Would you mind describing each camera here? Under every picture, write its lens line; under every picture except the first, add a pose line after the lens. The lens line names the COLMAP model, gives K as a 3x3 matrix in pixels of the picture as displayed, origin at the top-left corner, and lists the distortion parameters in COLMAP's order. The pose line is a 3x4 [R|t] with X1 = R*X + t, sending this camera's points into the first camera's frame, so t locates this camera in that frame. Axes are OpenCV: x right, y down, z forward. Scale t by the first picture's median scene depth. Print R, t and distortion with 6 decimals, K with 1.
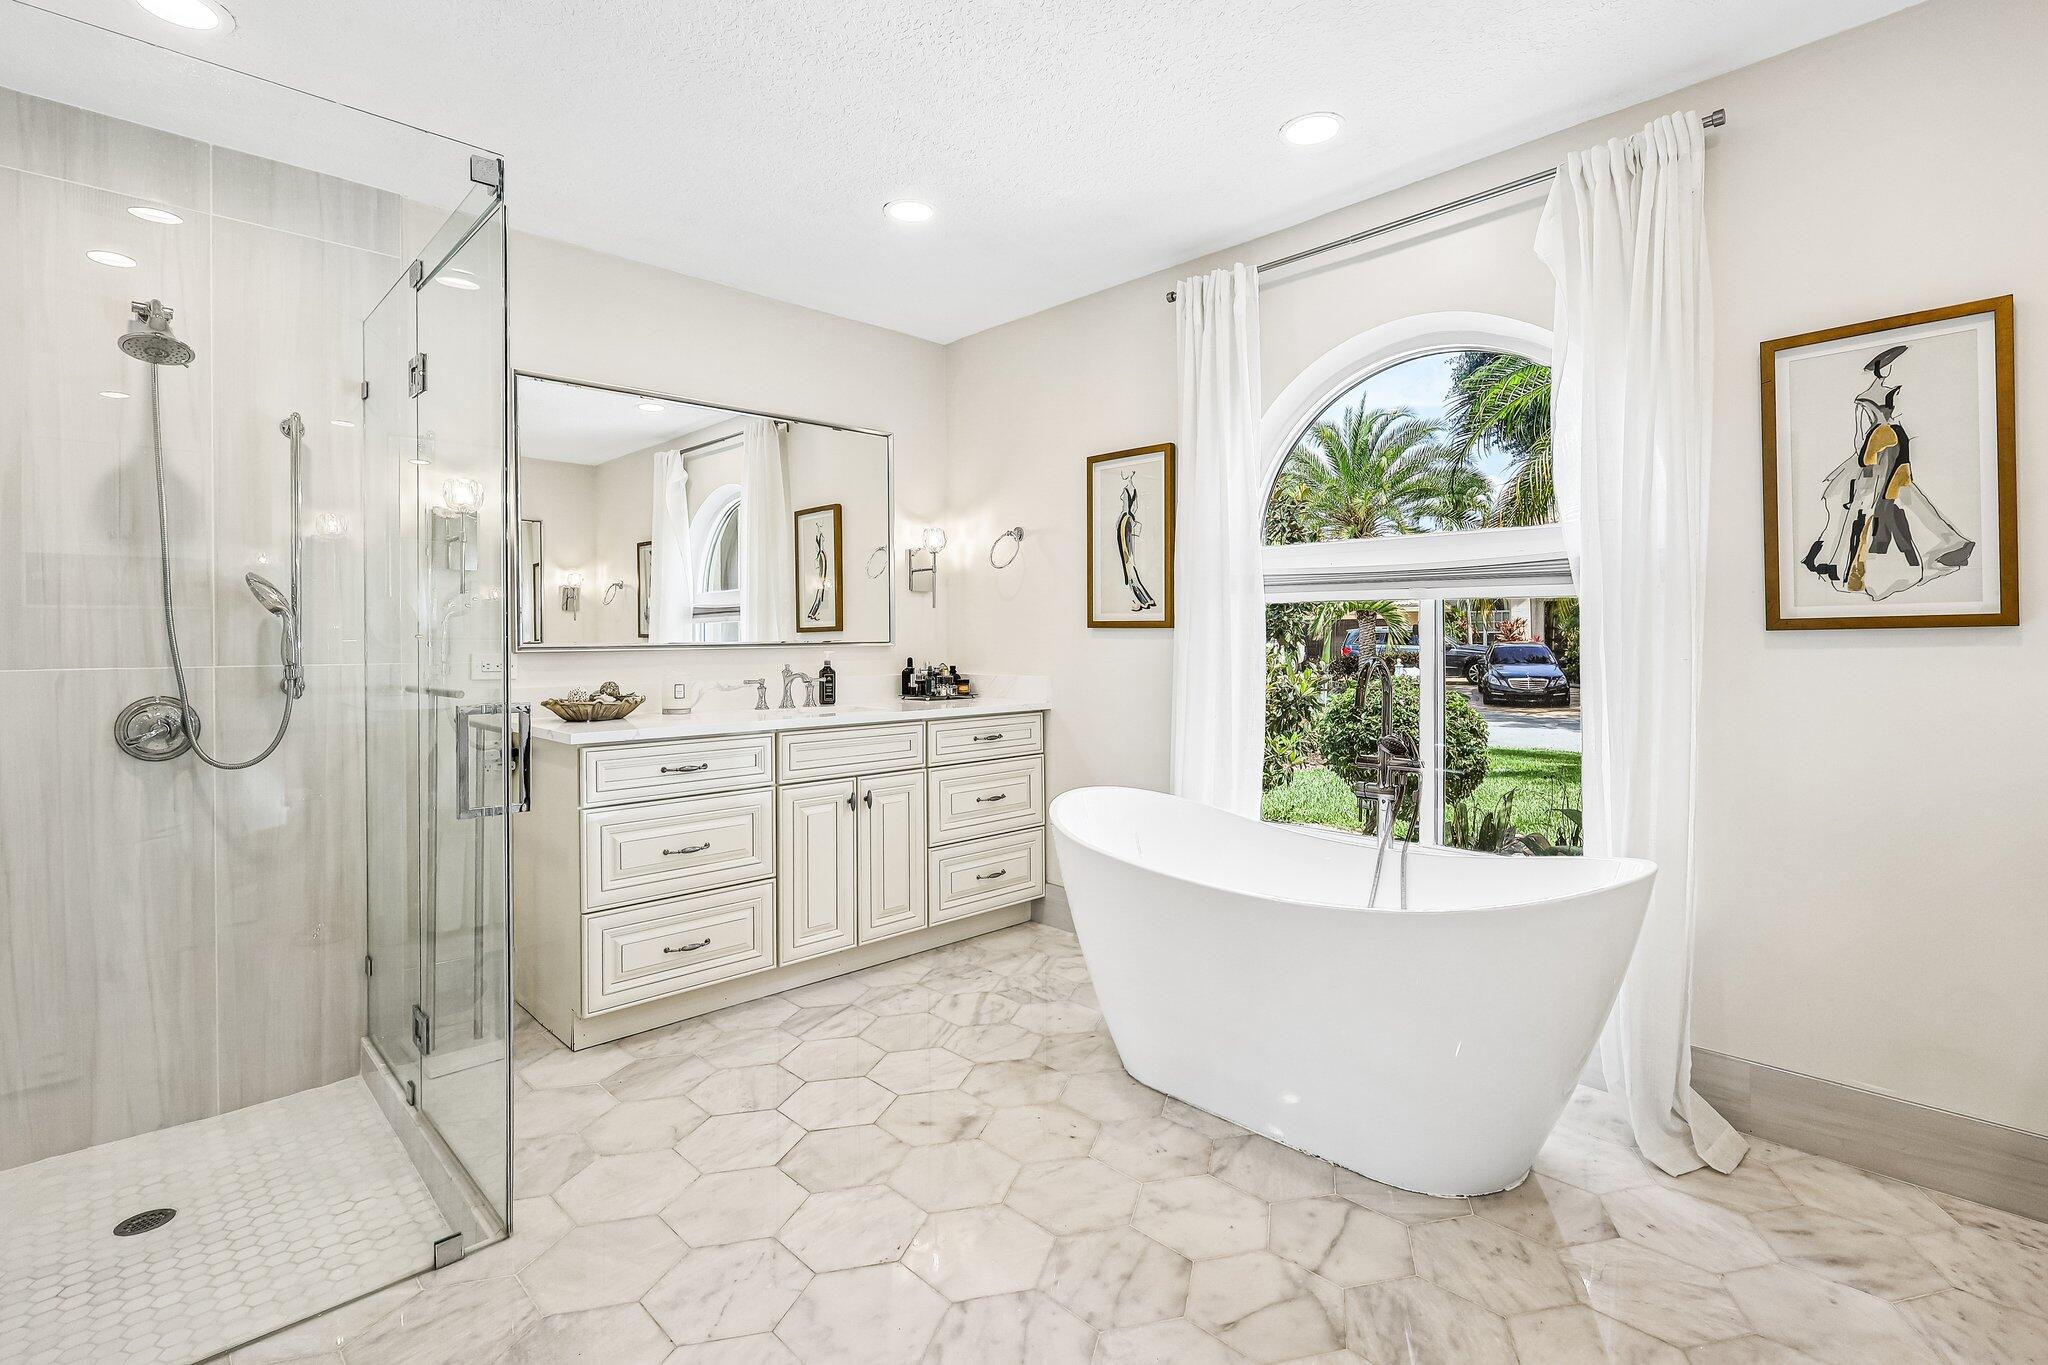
lens RADIAL K [[962.6, 0, 1023.5], [0, 962.6, 640.0], [0, 0, 1]] dist [-0.000063, 0.000399]
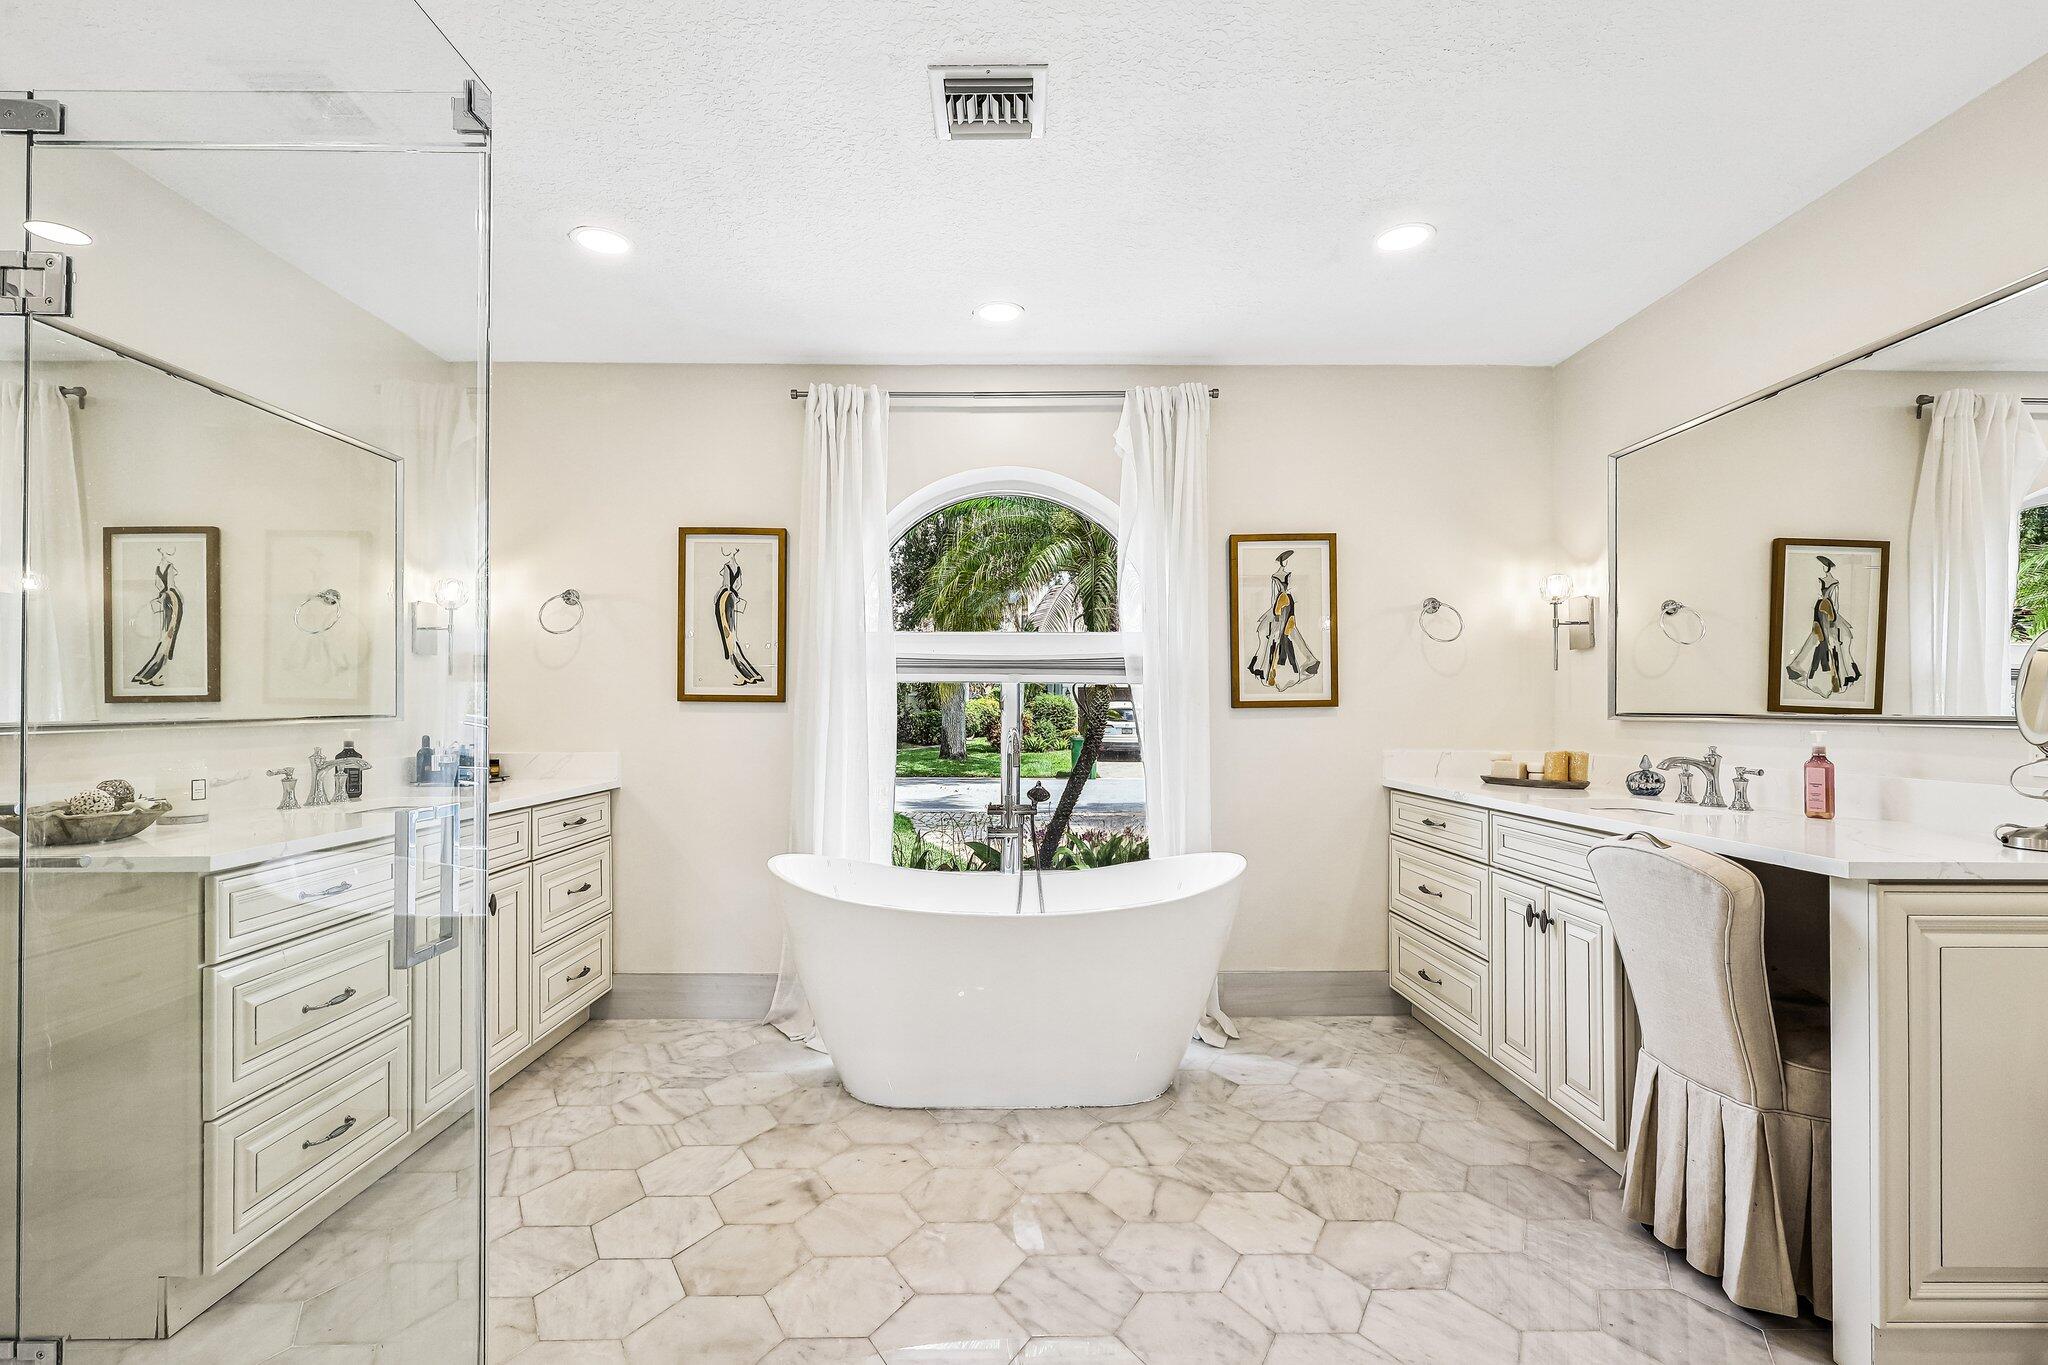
lens RADIAL K [[947.9, 0, 1011.6], [0, 947.9, 698.6], [0, 0, 1]] dist [-0.002859, 0.000276]
pose [[0.687250, 0.008993, 0.726365, -0.694350], [-0.000328, 0.999927, -0.012069, -0.006589], [-0.726421, 0.008056, 0.687203, 0.157303]]
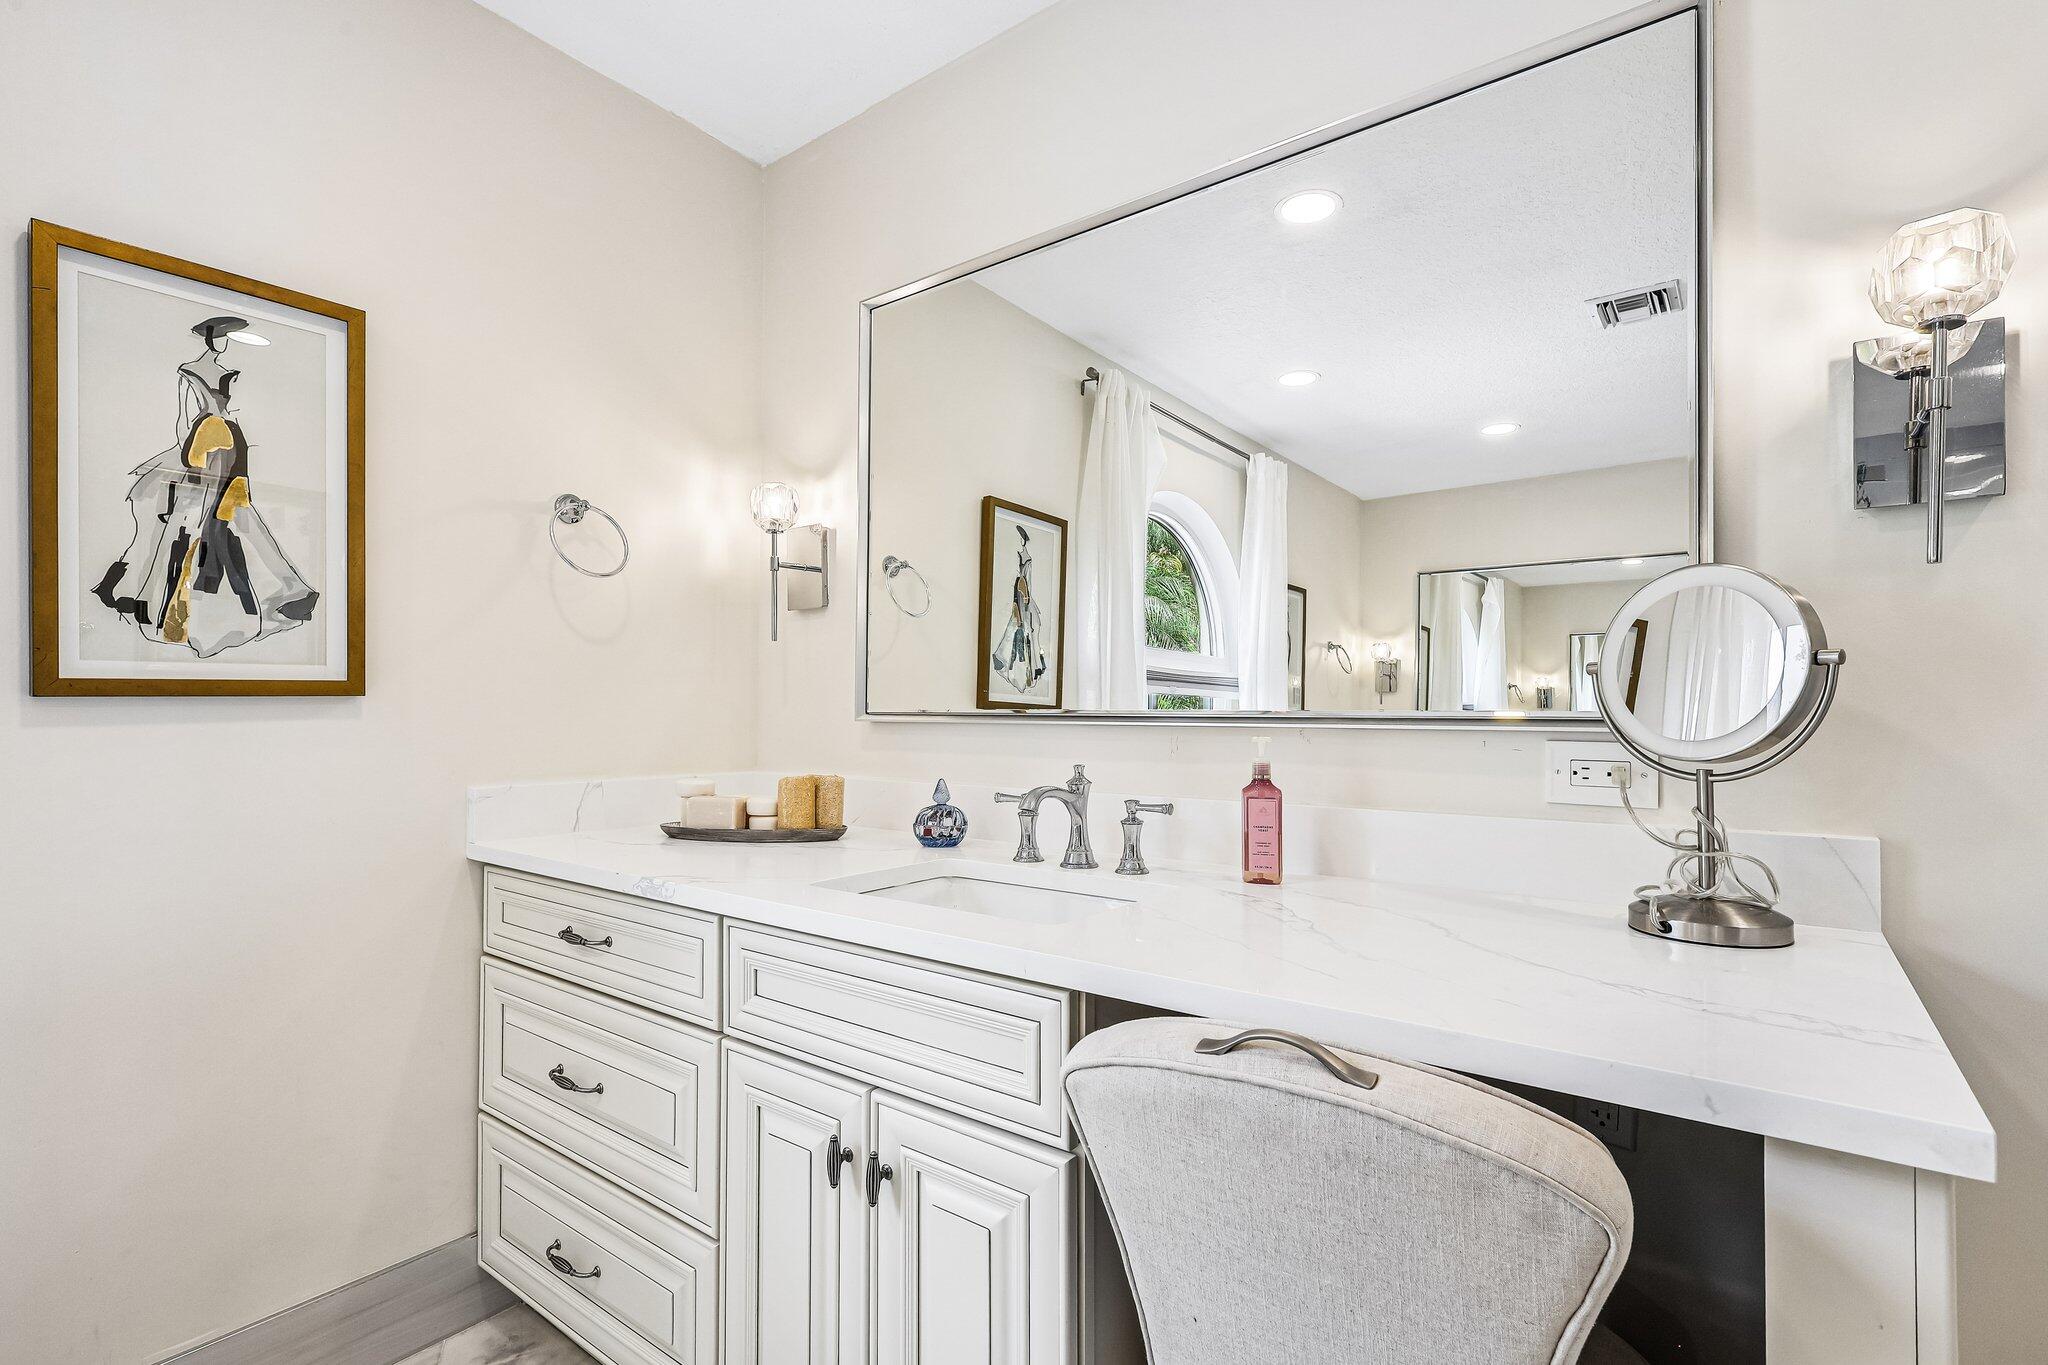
lens RADIAL K [[947.9, 0, 1011.6], [0, 947.9, 698.6], [0, 0, 1]] dist [-0.002859, 0.000276]
pose [[-0.156049, 0.012276, 0.987673, 0.091847], [-0.001354, 0.999919, -0.012642, -0.001877], [-0.987748, -0.003310, -0.156020, 0.496999]]
